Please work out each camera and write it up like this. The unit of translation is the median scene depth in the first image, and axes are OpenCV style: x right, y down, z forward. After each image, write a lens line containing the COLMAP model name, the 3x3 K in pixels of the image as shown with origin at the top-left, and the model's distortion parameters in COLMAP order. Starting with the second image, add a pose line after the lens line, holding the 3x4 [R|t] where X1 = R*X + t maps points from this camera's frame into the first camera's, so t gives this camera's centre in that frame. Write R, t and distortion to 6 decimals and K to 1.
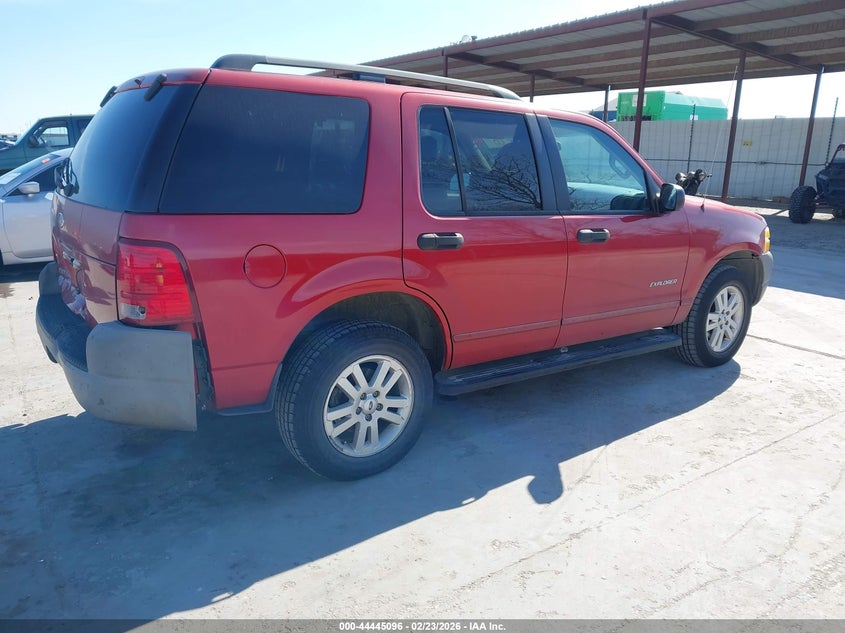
lens RADIAL K [[666.4, 0, 422.5], [0, 666.4, 316.5], [0, 0, 1]] dist [0.005963, 0.003108]
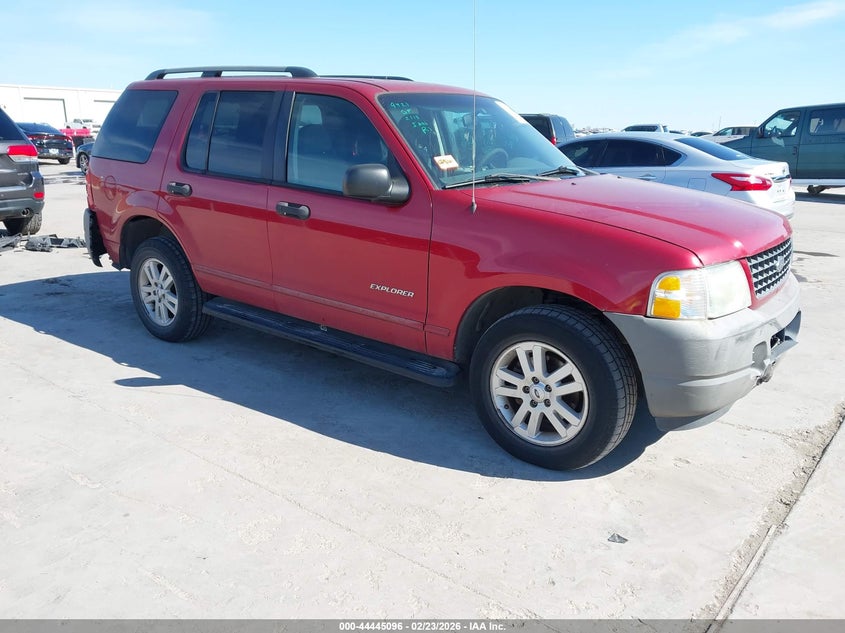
lens RADIAL K [[666.4, 0, 422.5], [0, 666.4, 316.5], [0, 0, 1]] dist [0.005963, 0.003108]
pose [[0.291426, 0.244830, -0.924732, 1.176776], [-0.250268, 0.952537, 0.173321, -0.176551], [0.923275, 0.180921, 0.338867, 0.806753]]
